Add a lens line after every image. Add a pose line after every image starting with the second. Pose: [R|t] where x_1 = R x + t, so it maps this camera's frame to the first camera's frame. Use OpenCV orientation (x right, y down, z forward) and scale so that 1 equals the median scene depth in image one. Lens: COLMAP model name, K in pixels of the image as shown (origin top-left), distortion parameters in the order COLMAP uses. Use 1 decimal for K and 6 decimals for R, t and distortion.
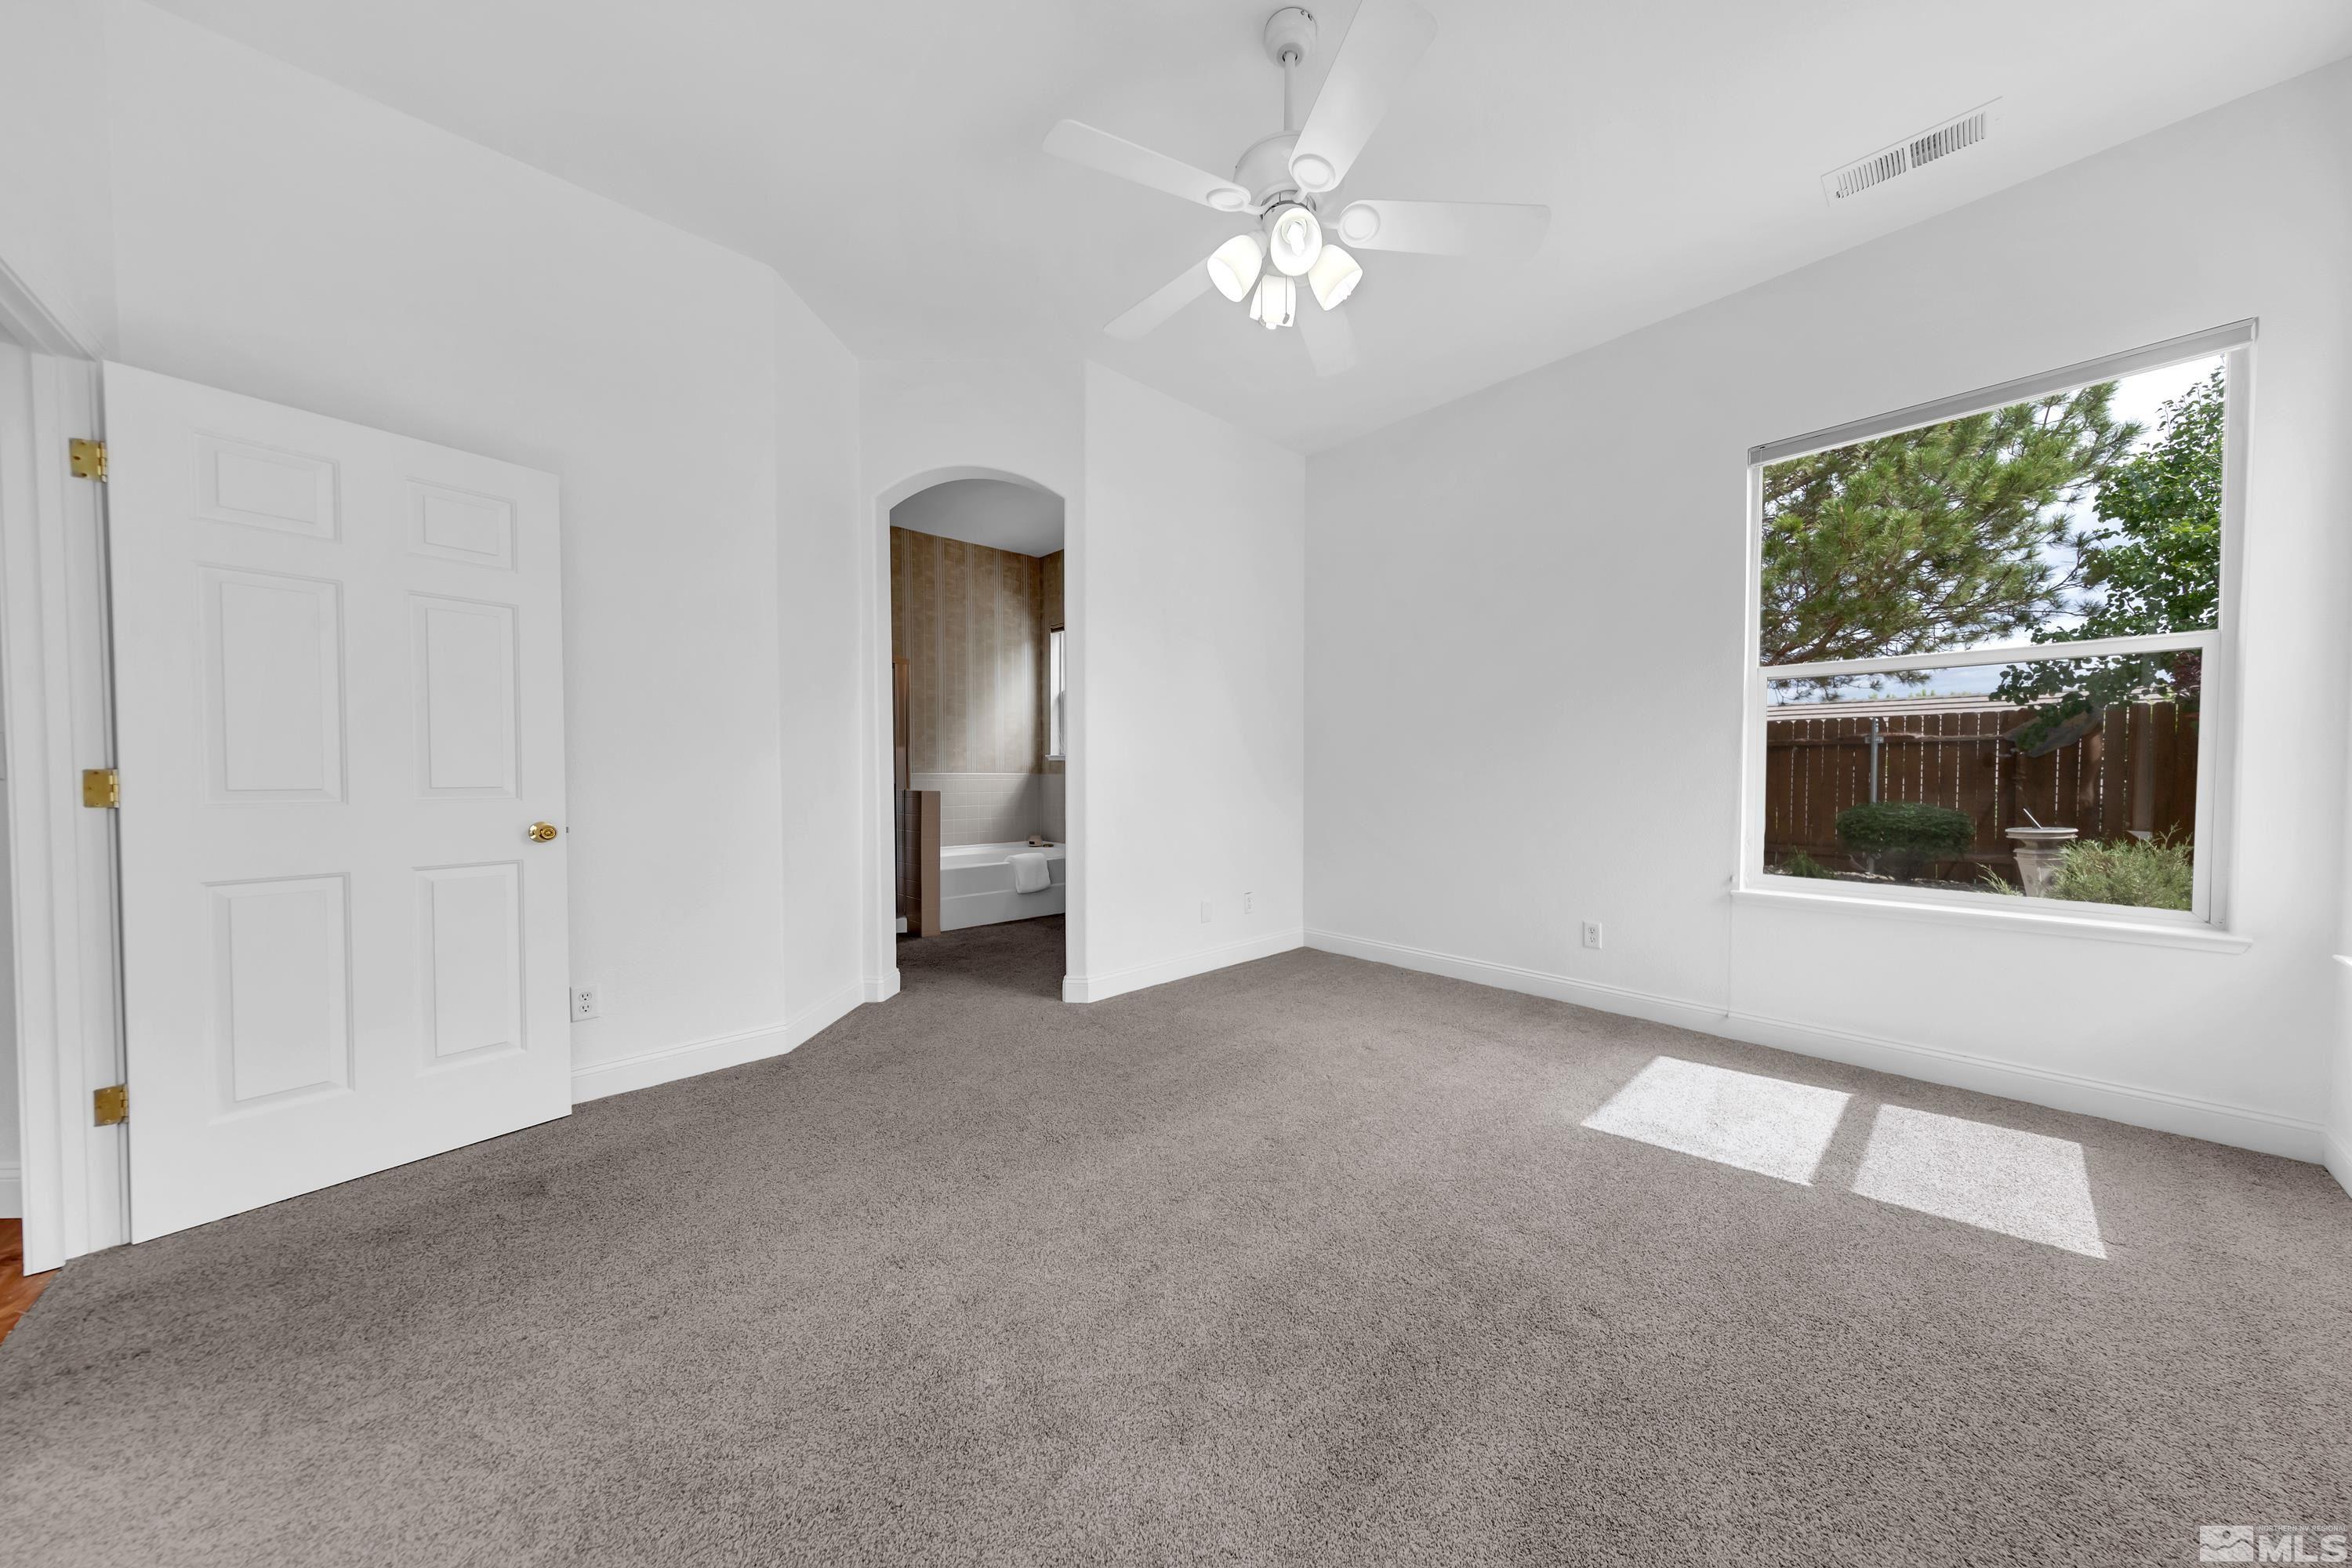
lens RADIAL K [[753.2, 0, 1176.0], [0, 753.2, 784.0], [0, 0, 1]] dist [0.000780, 0.000014]
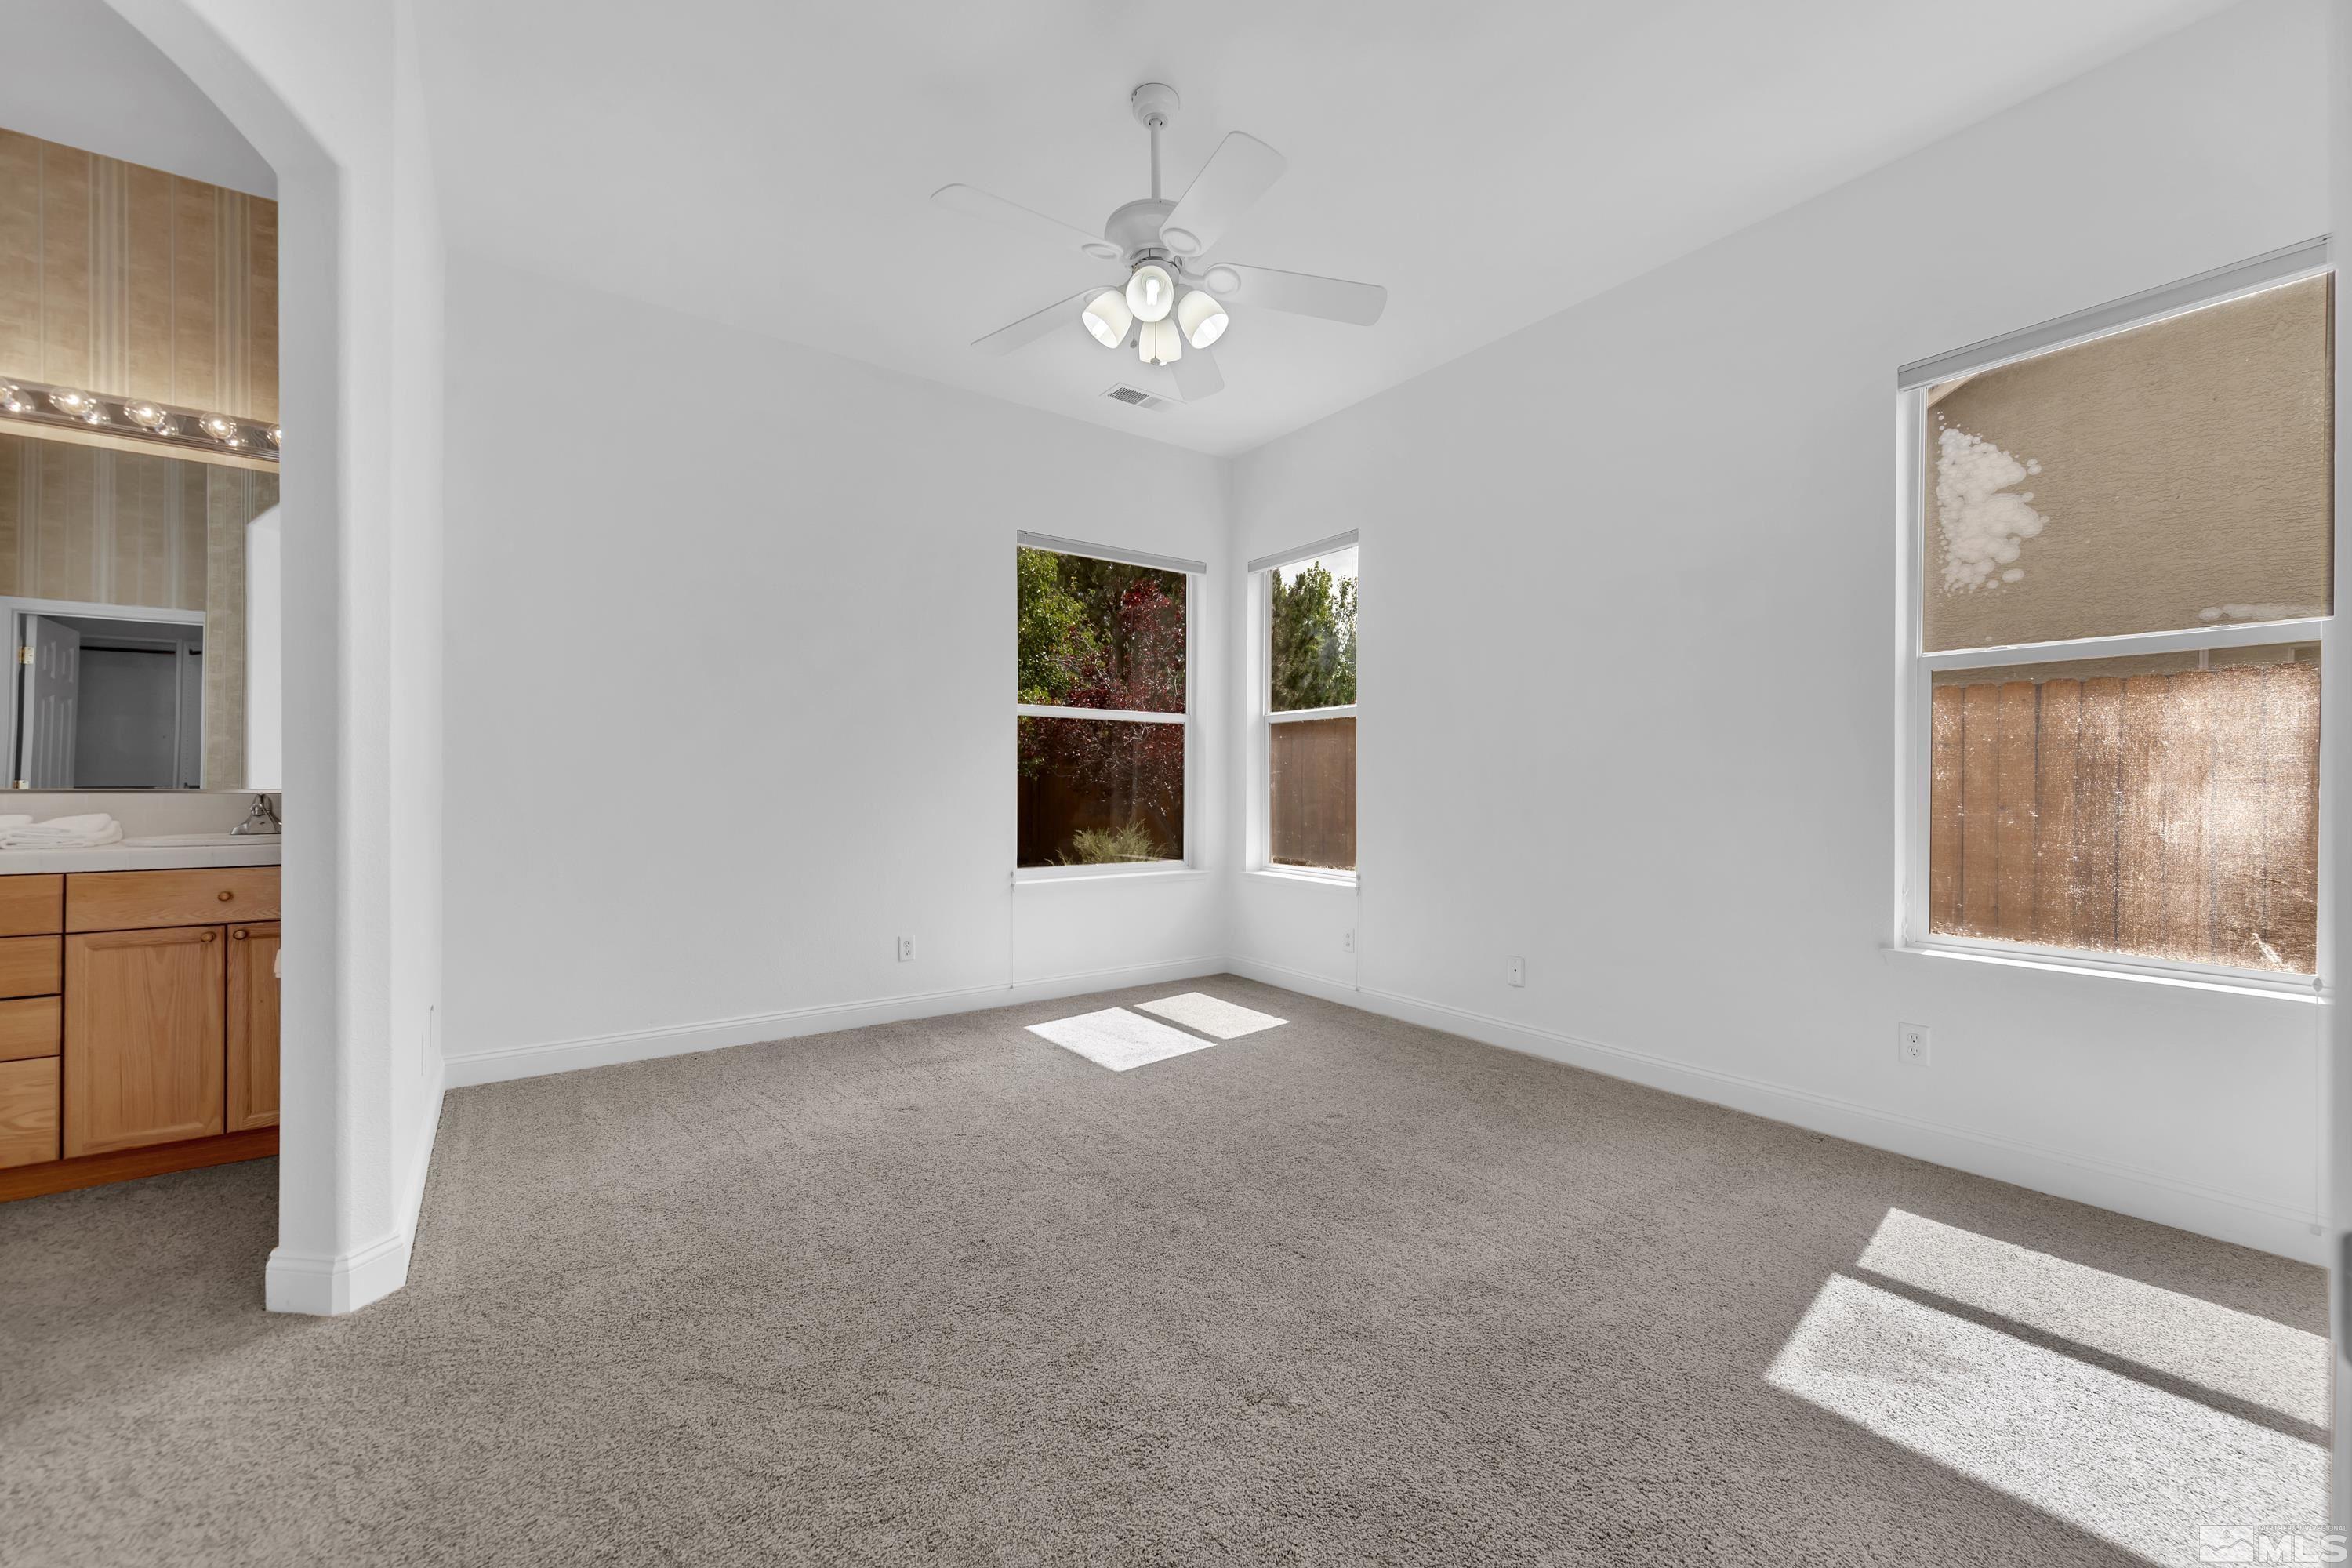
lens RADIAL K [[943.1, 0, 1202.7], [0, 943.1, 782.0], [0, 0, 1]] dist [0.015660, -0.000048]
pose [[0.117777, 0.005666, 0.993024, -0.442638], [0.016250, 0.999839, -0.007632, -0.005251], [-0.992907, 0.017036, 0.117666, 0.296865]]
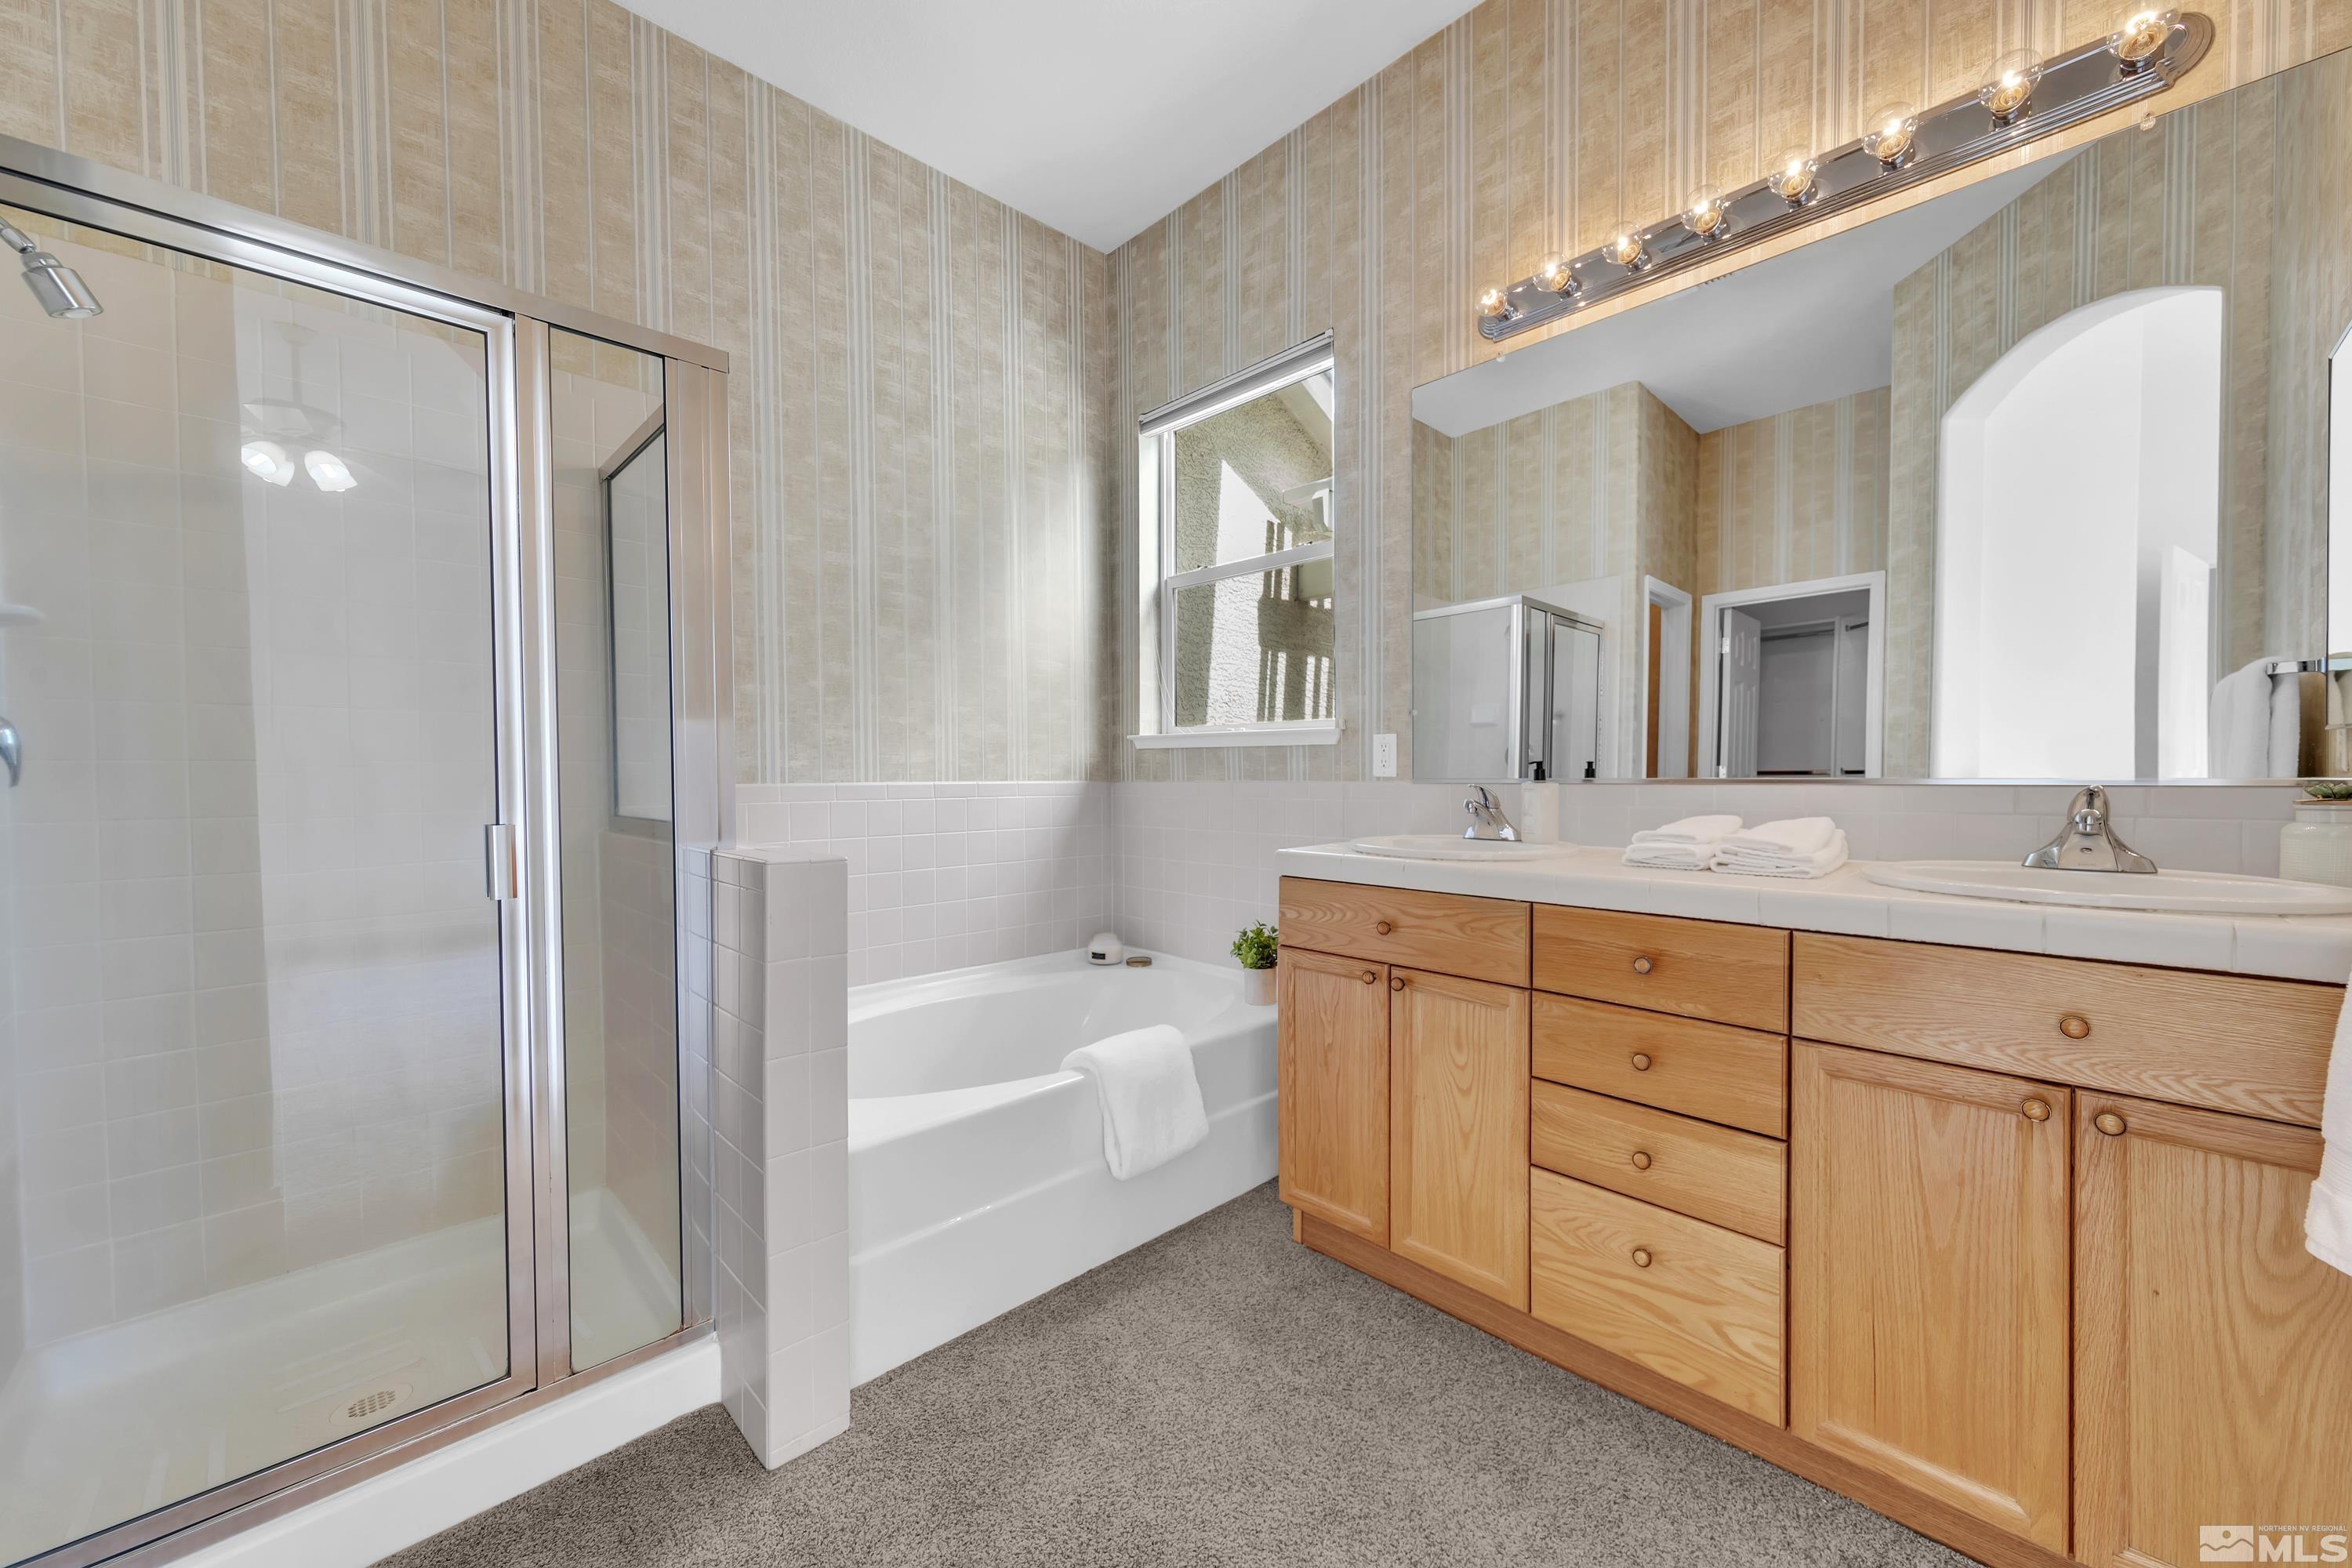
lens RADIAL K [[882.7, 0, 1180.8], [0, 882.7, 791.3], [0, 0, 1]] dist [0.001010, 0.000059]
pose [[0.999703, -0.002706, 0.024210, -0.202988], [0.002648, 0.999994, 0.002428, -0.012095], [-0.024216, -0.002363, 0.999704, 0.683785]]
